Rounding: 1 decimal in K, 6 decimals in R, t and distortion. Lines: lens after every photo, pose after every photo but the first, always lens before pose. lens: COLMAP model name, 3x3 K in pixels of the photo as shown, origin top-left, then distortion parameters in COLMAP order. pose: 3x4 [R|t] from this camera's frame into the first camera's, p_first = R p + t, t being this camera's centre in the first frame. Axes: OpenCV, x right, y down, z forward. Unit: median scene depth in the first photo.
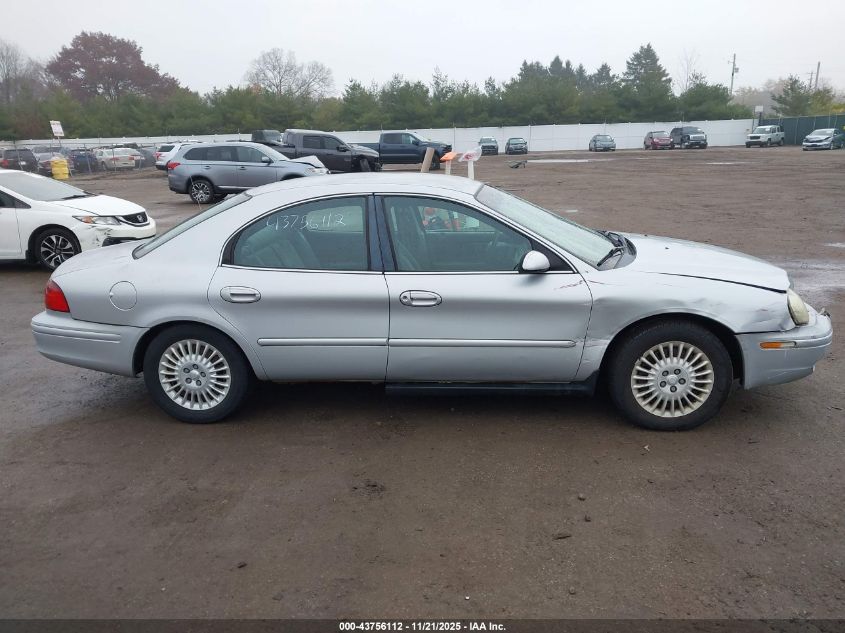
lens RADIAL K [[681.5, 0, 422.5], [0, 681.5, 316.5], [0, 0, 1]] dist [0.015855, 0.007132]
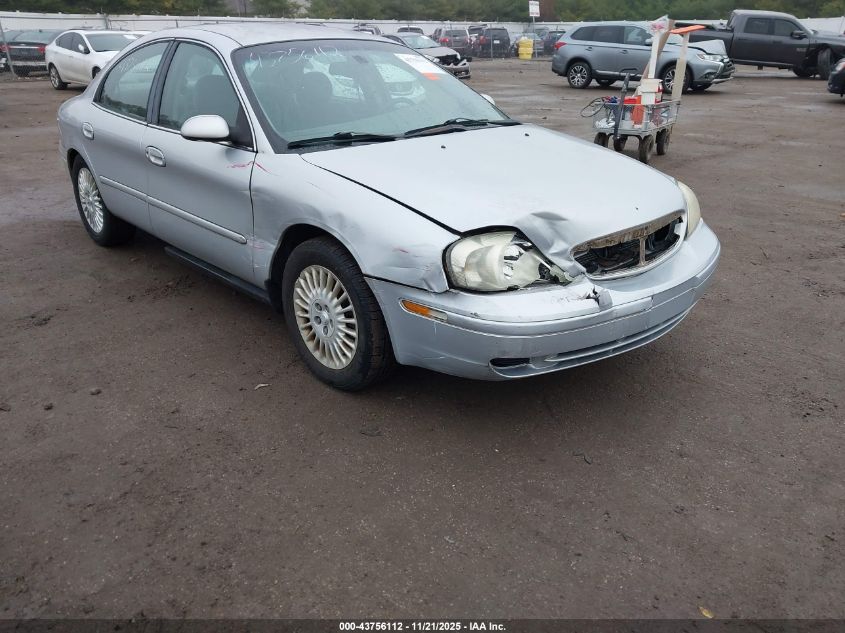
lens RADIAL K [[681.5, 0, 422.5], [0, 681.5, 316.5], [0, 0, 1]] dist [0.015855, 0.007132]
pose [[0.735138, 0.287025, -0.614157, 0.204776], [-0.195428, 0.957213, 0.213426, -0.020134], [0.649138, -0.036874, 0.759777, 0.114795]]
